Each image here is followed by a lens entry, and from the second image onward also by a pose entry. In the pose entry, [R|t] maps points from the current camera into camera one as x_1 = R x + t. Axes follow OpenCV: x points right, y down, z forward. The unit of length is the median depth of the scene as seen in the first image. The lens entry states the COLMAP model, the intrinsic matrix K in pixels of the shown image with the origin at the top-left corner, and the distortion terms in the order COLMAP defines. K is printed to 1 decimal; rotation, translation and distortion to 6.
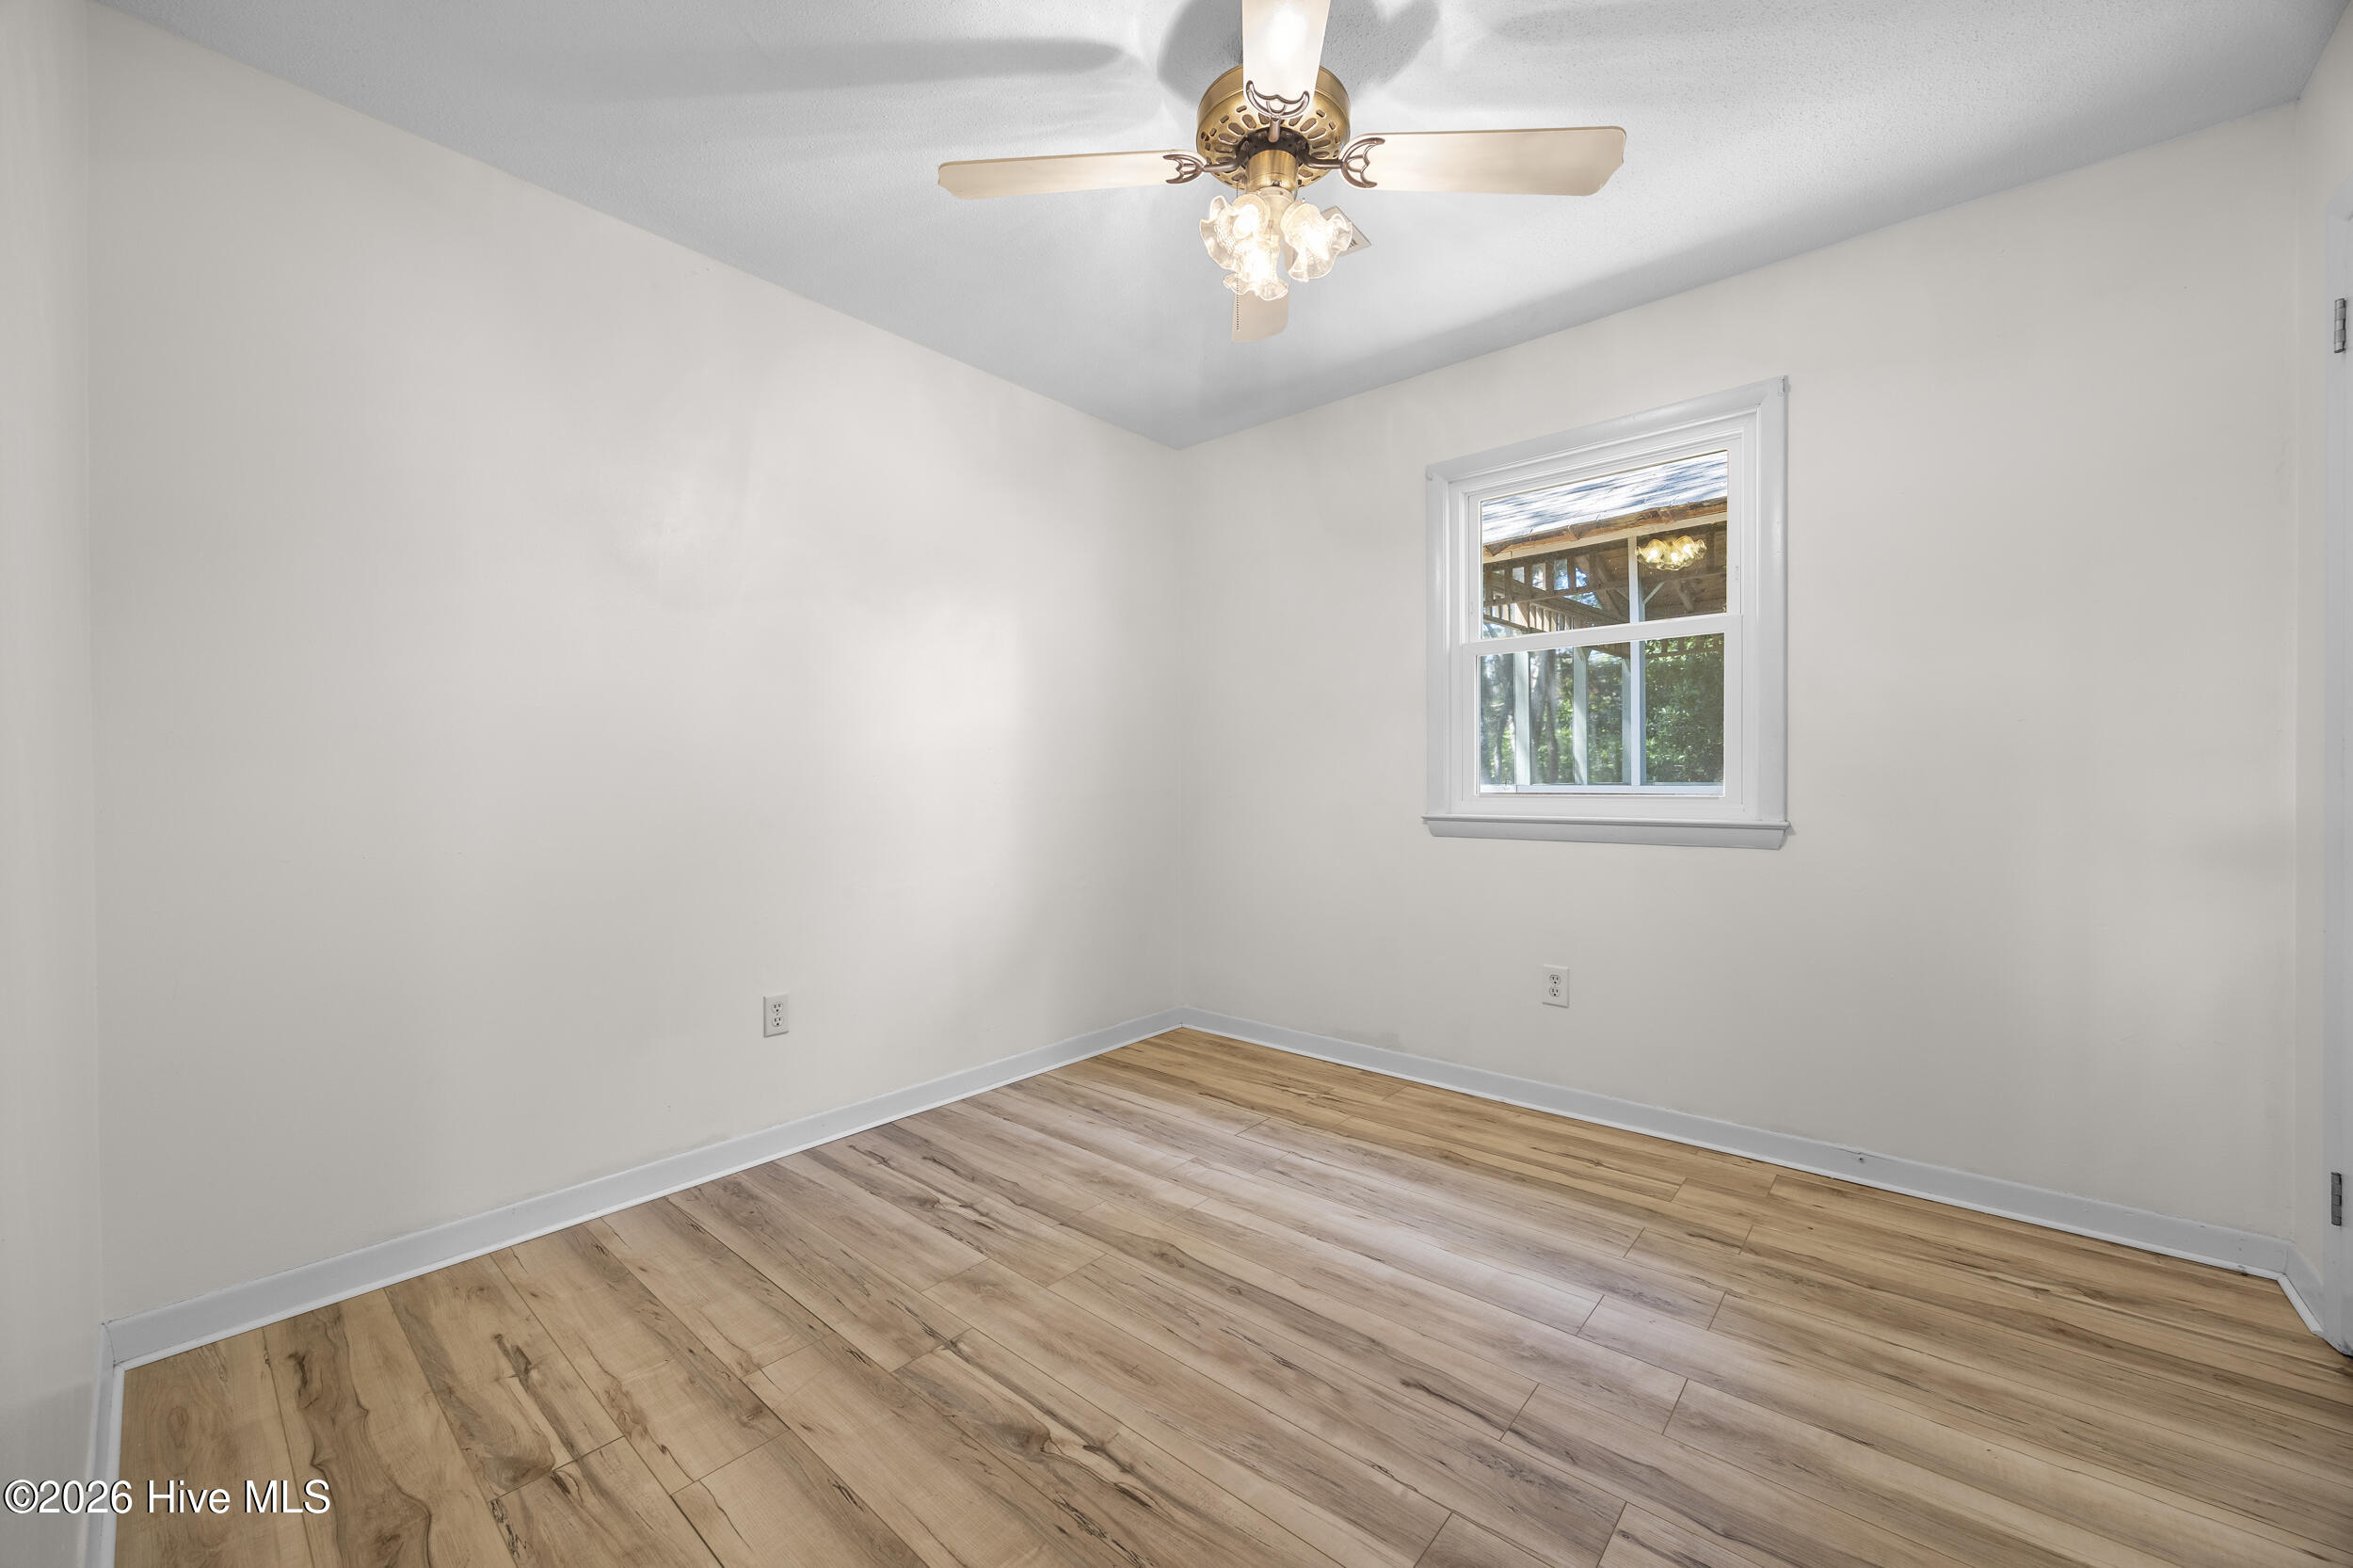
lens RADIAL K [[900.3, 0, 1162.4], [0, 900.3, 782.8], [0, 0, 1]] dist [-0.001924, -0.000238]
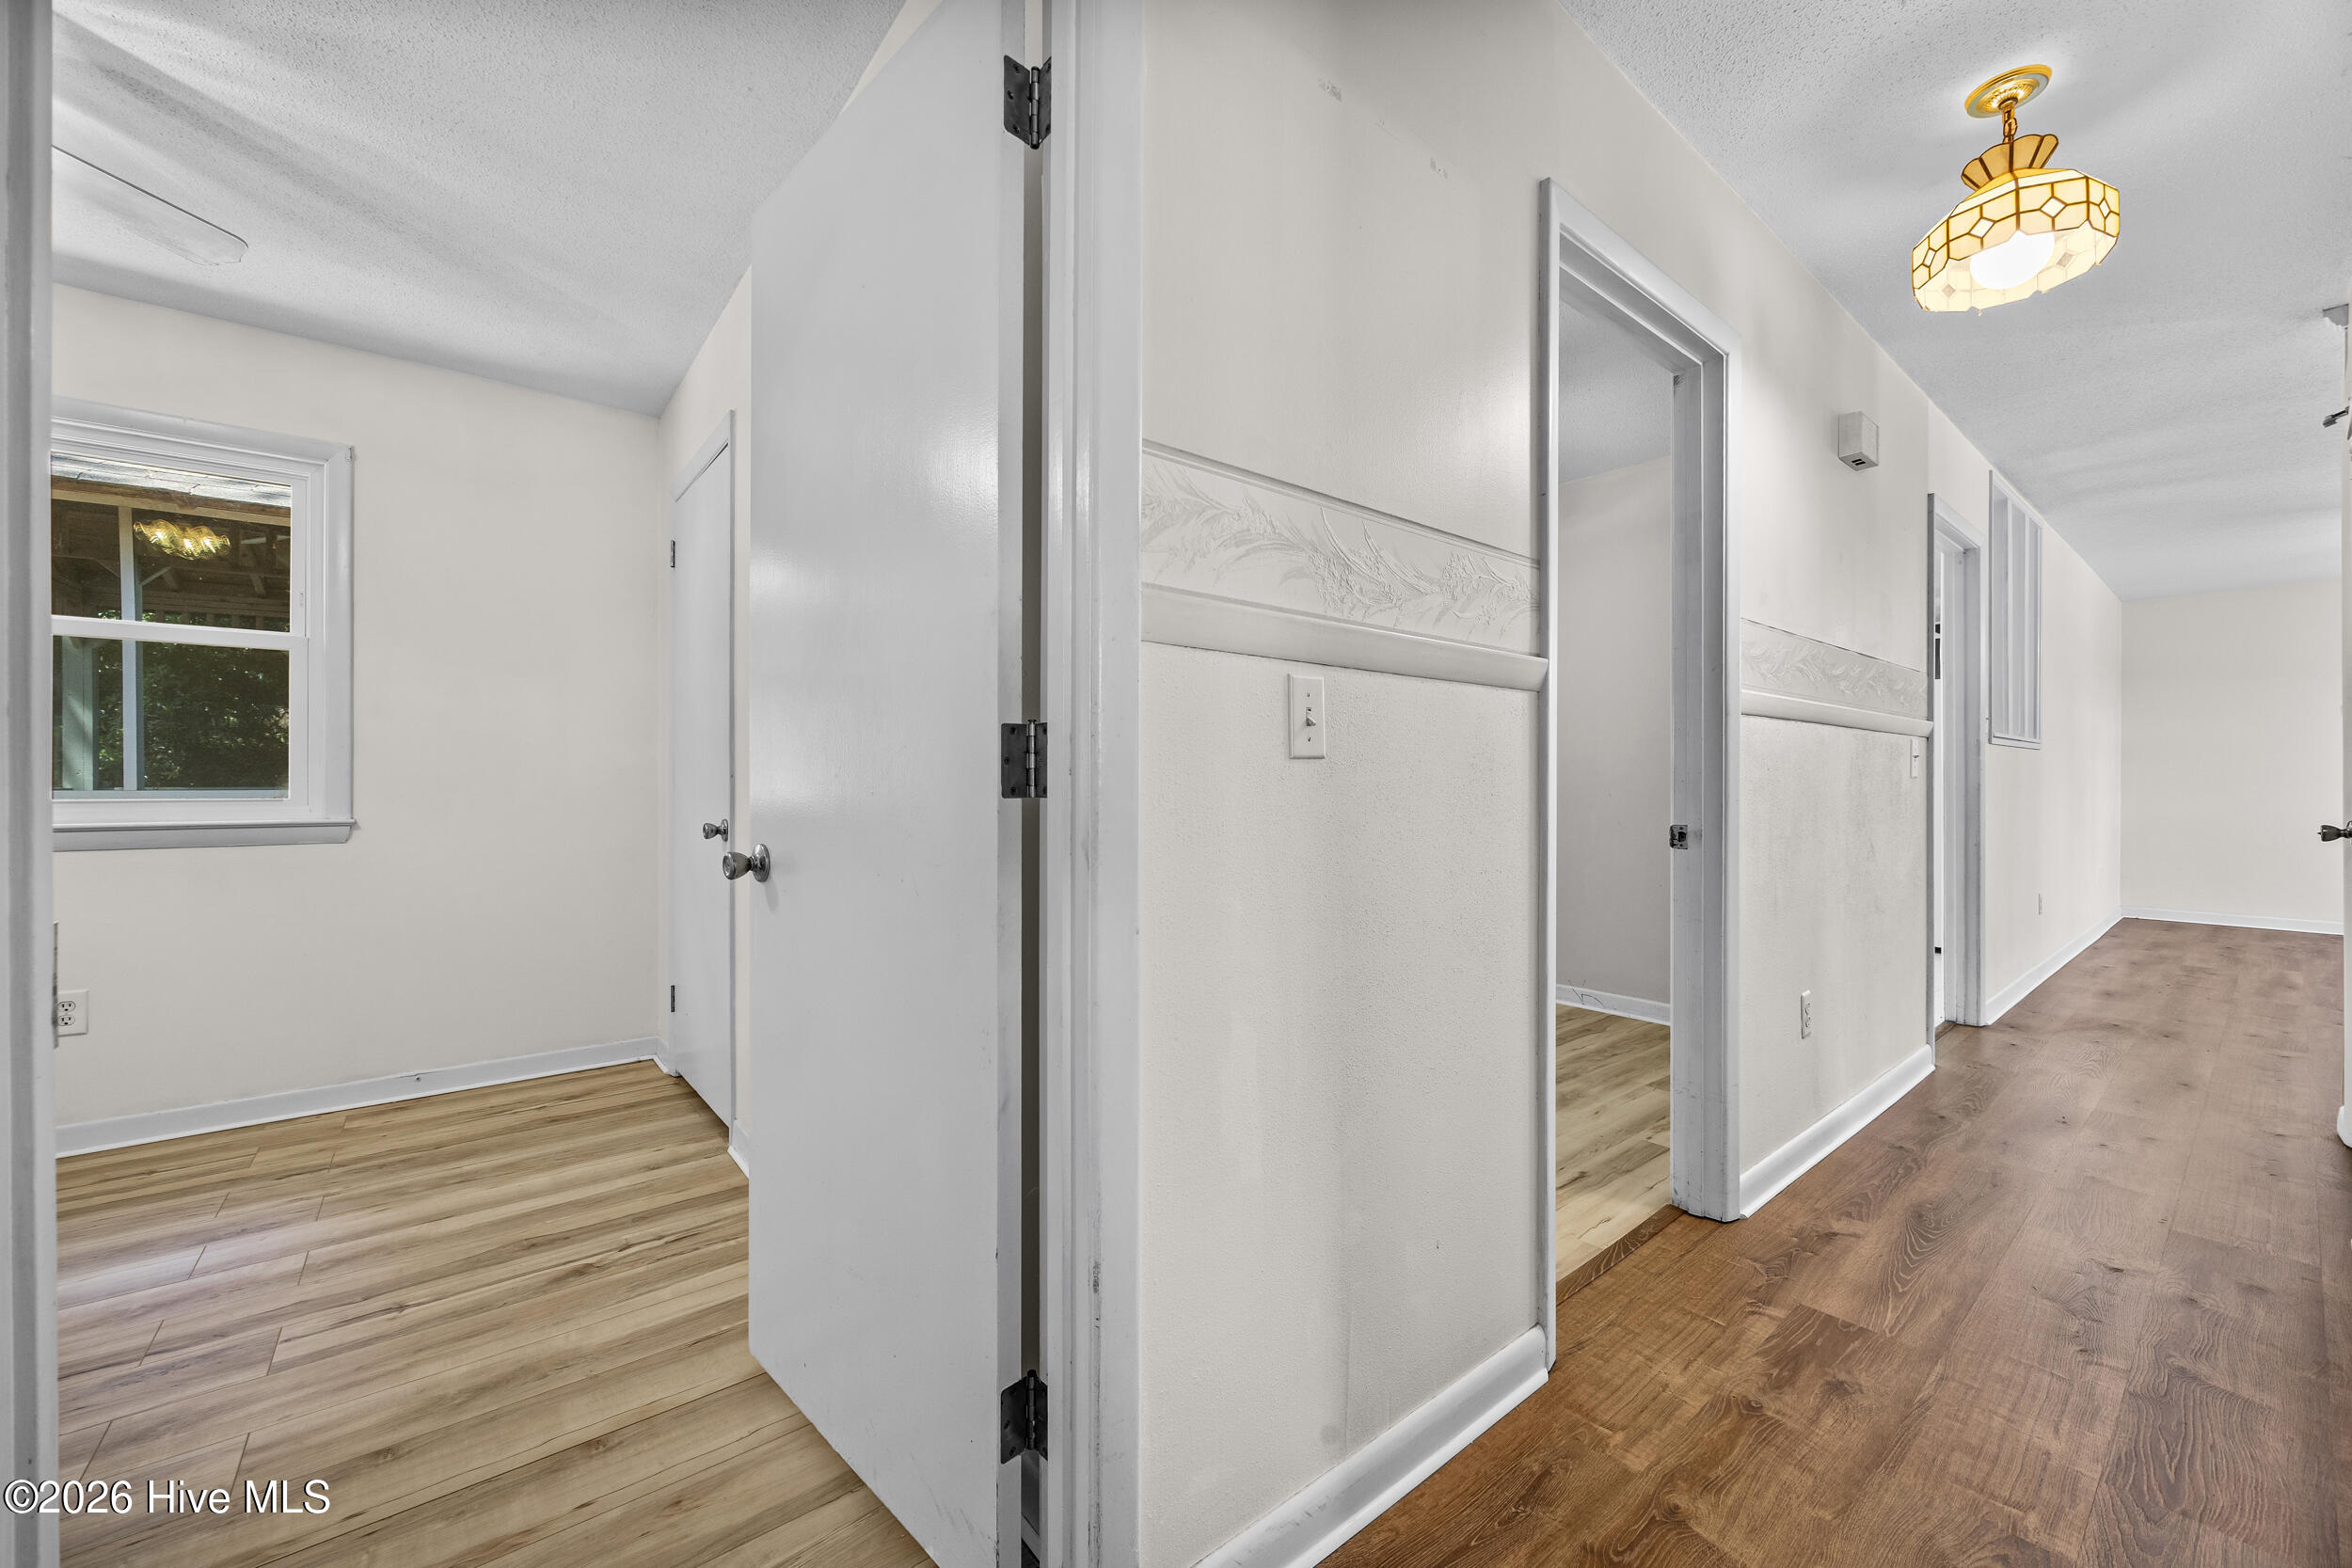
lens RADIAL K [[899.8, 0, 1164.5], [0, 899.8, 783.9], [0, 0, 1]] dist [-0.001924, -0.000238]
pose [[0.175393, 0.001216, 0.984498, -0.359393], [0.003548, 0.999992, -0.001867, 0.003006], [-0.984492, 0.003820, 0.175388, -0.333146]]
